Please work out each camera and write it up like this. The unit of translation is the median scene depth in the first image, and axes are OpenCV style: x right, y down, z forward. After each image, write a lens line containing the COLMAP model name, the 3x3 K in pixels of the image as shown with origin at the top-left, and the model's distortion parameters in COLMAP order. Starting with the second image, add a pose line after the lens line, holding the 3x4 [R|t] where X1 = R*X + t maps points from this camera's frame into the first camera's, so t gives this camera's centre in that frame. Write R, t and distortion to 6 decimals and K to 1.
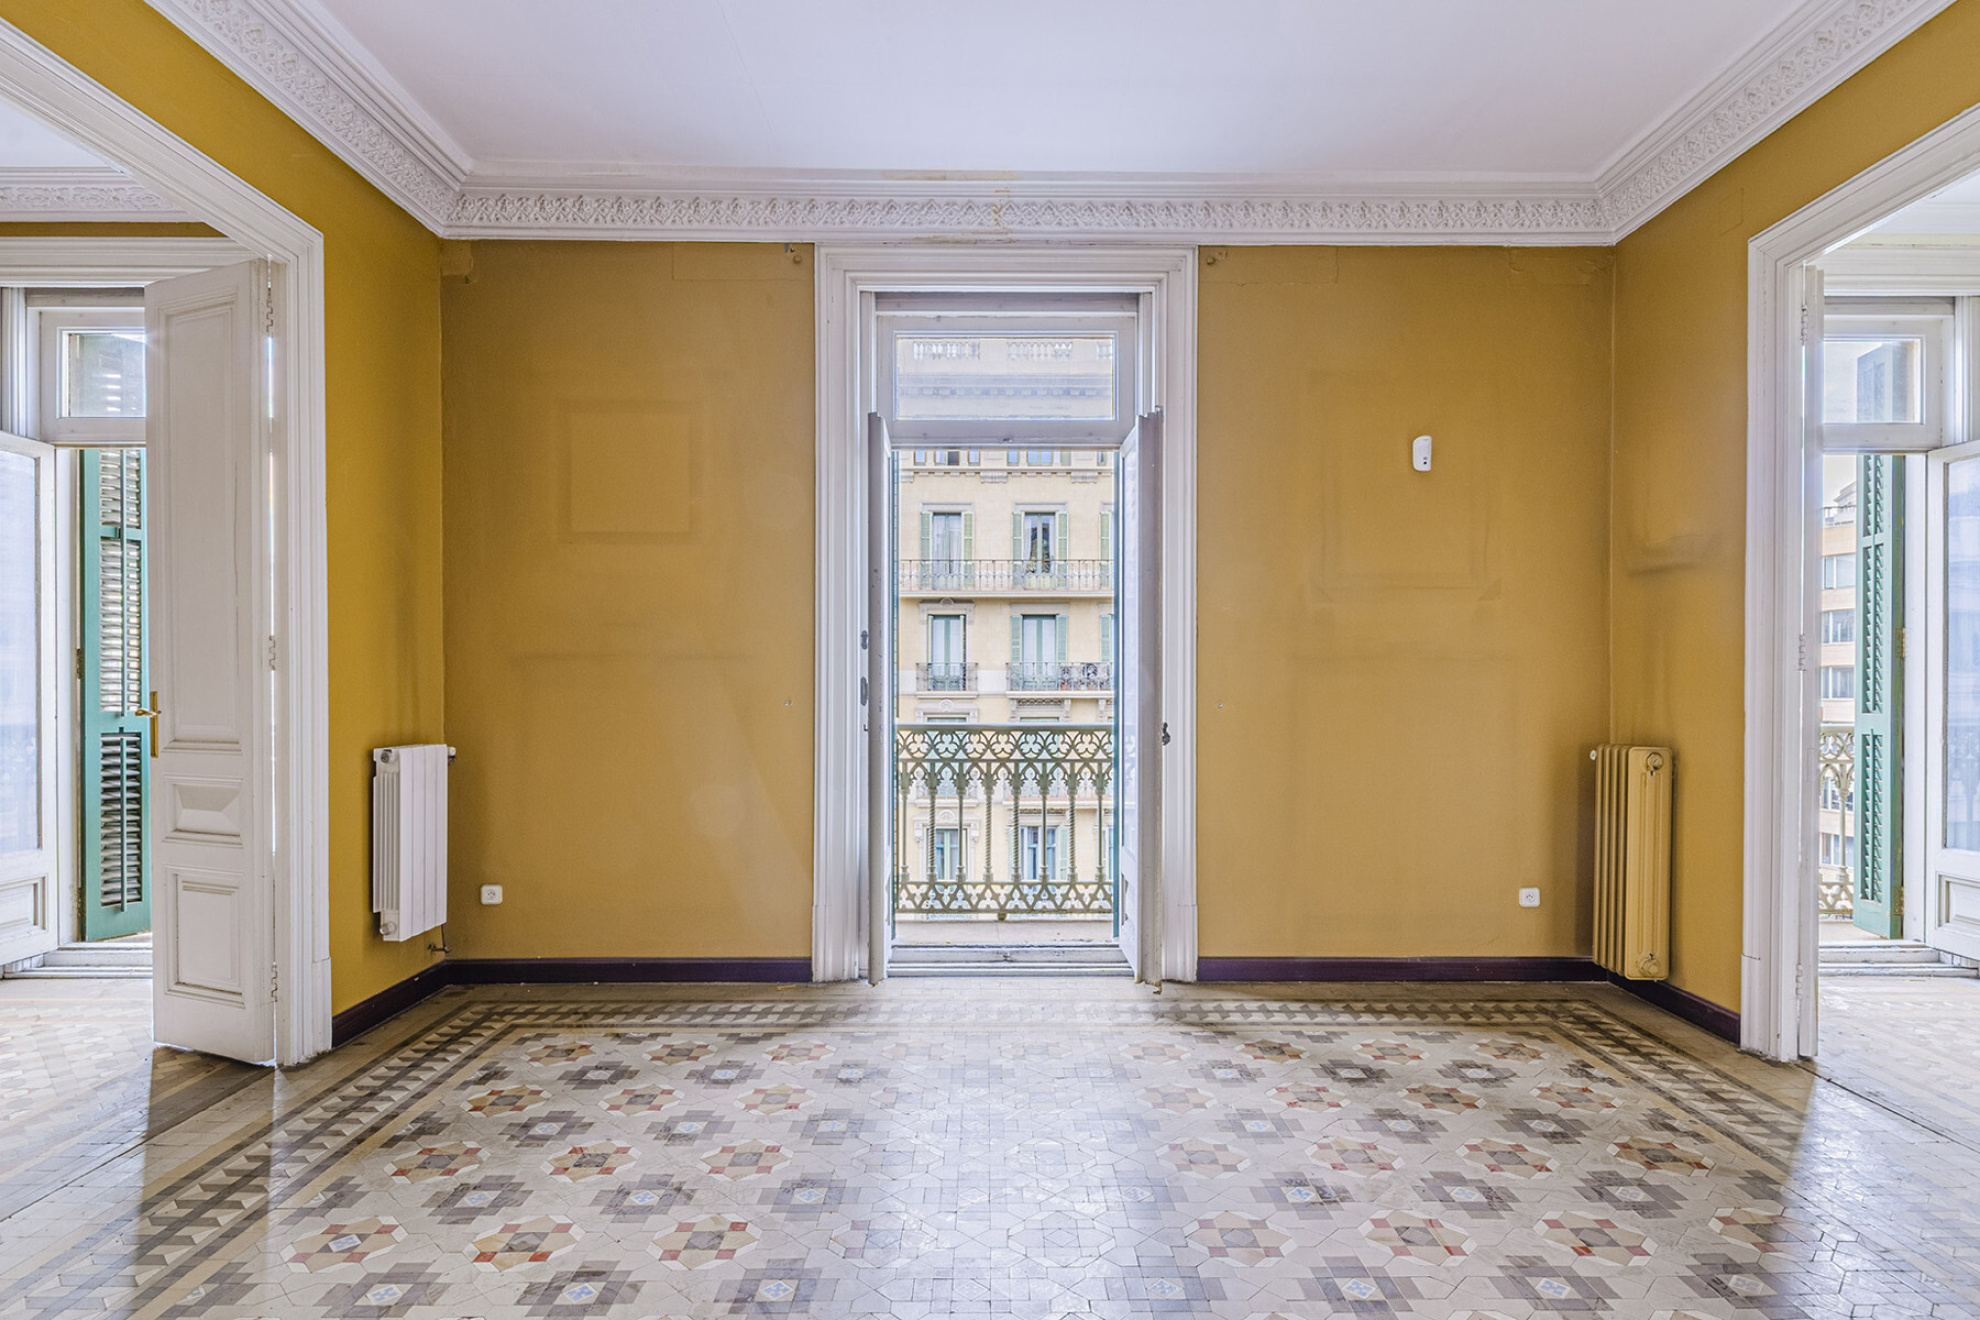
lens RADIAL K [[1043.6, 0, 983.8], [0, 1043.6, 692.3], [0, 0, 1]] dist [0.006737, 0.000750]
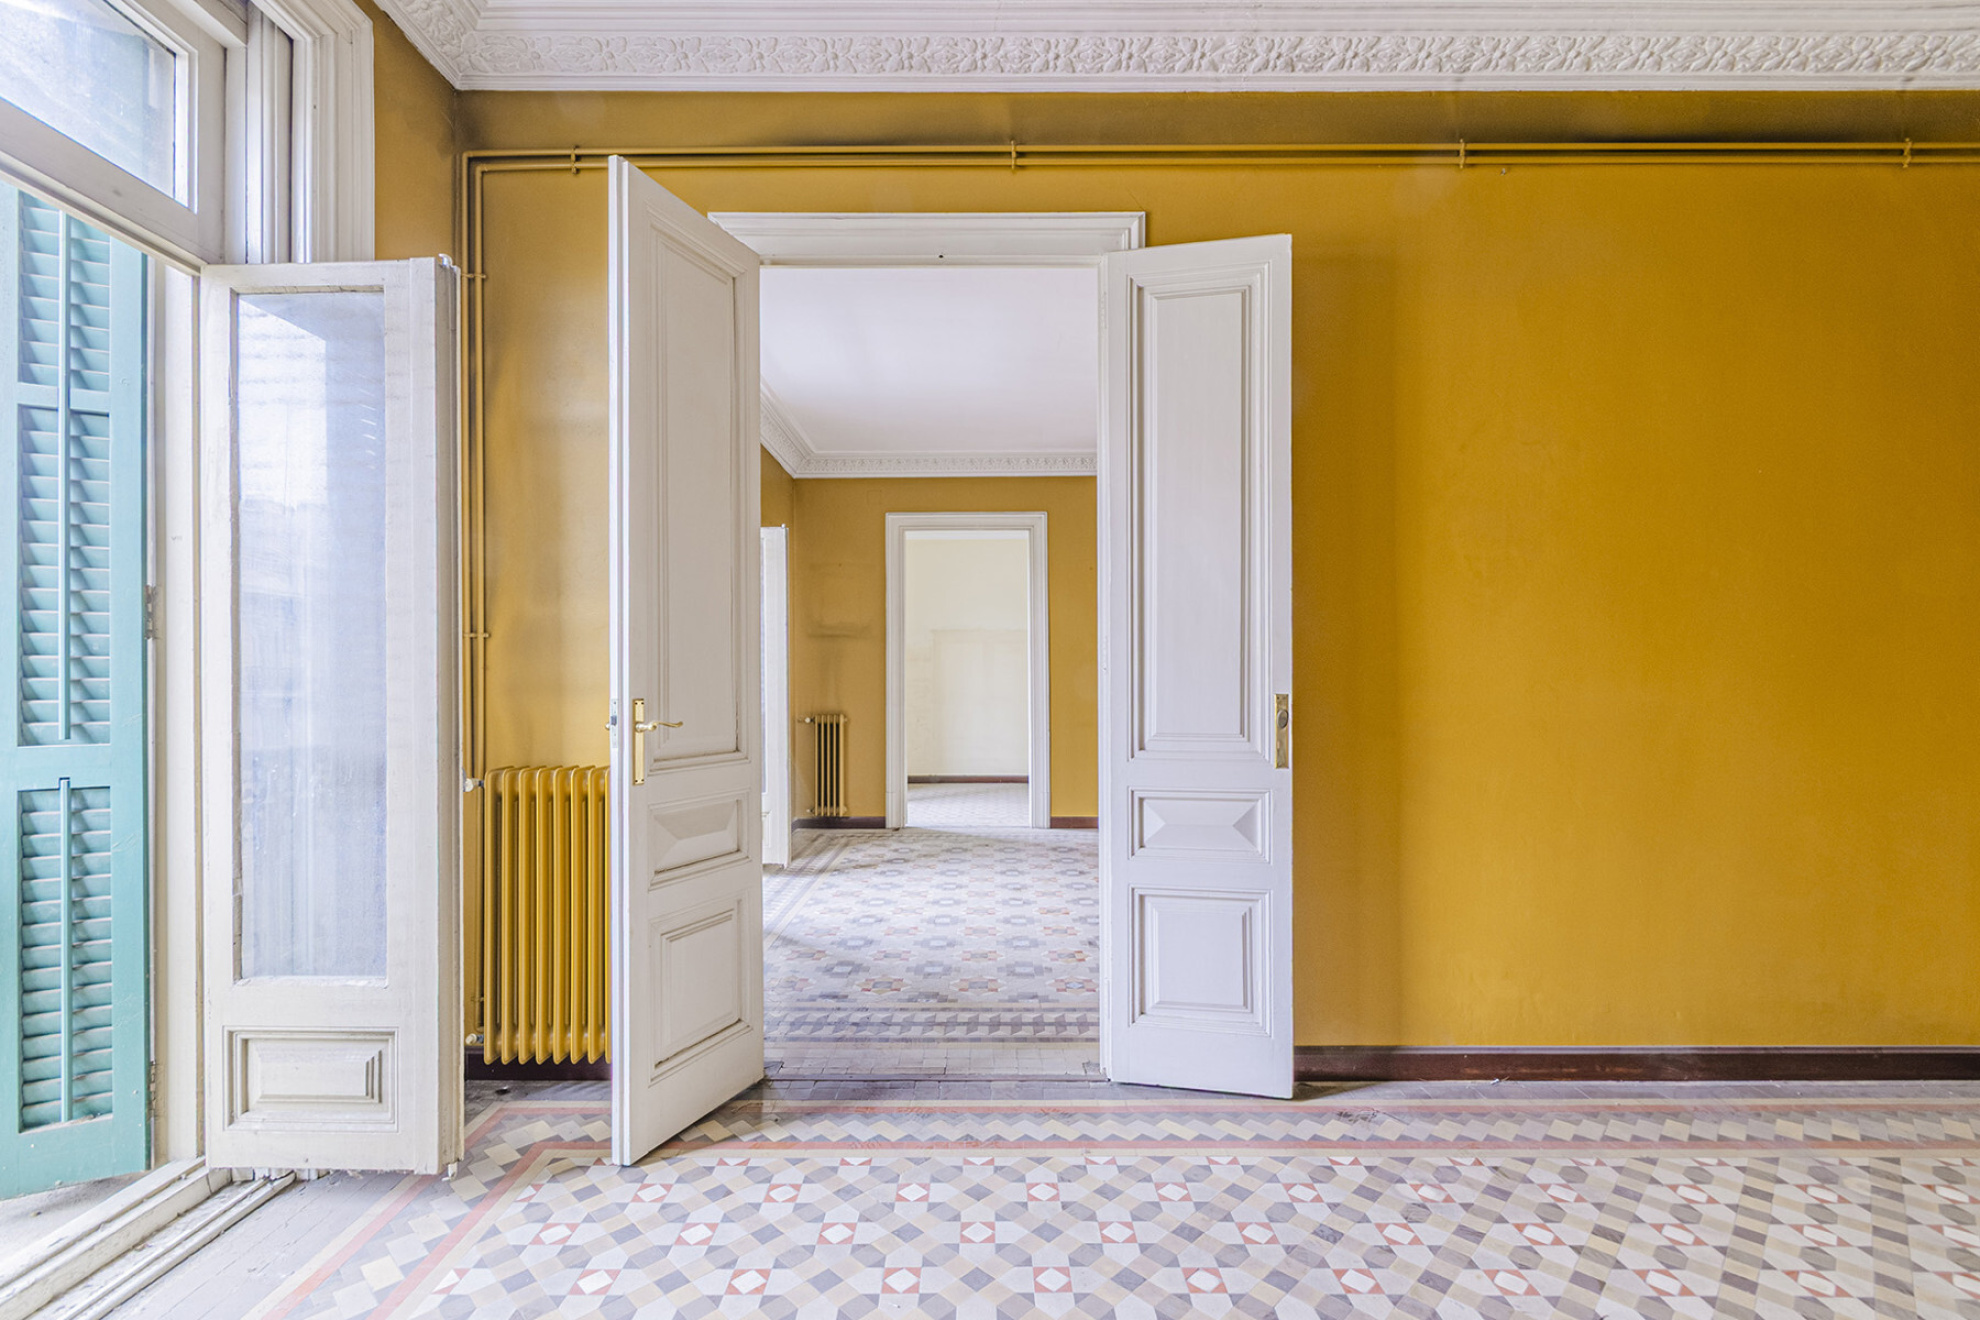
lens RADIAL K [[817.0, 0, 1034.6], [0, 817.0, 676.9], [0, 0, 1]] dist [0.001303, -0.000329]
pose [[-0.007690, 0.010255, 0.999918, -1.452436], [0.009750, 0.999901, -0.010180, -0.008015], [-0.999923, 0.009671, -0.007789, 0.748187]]
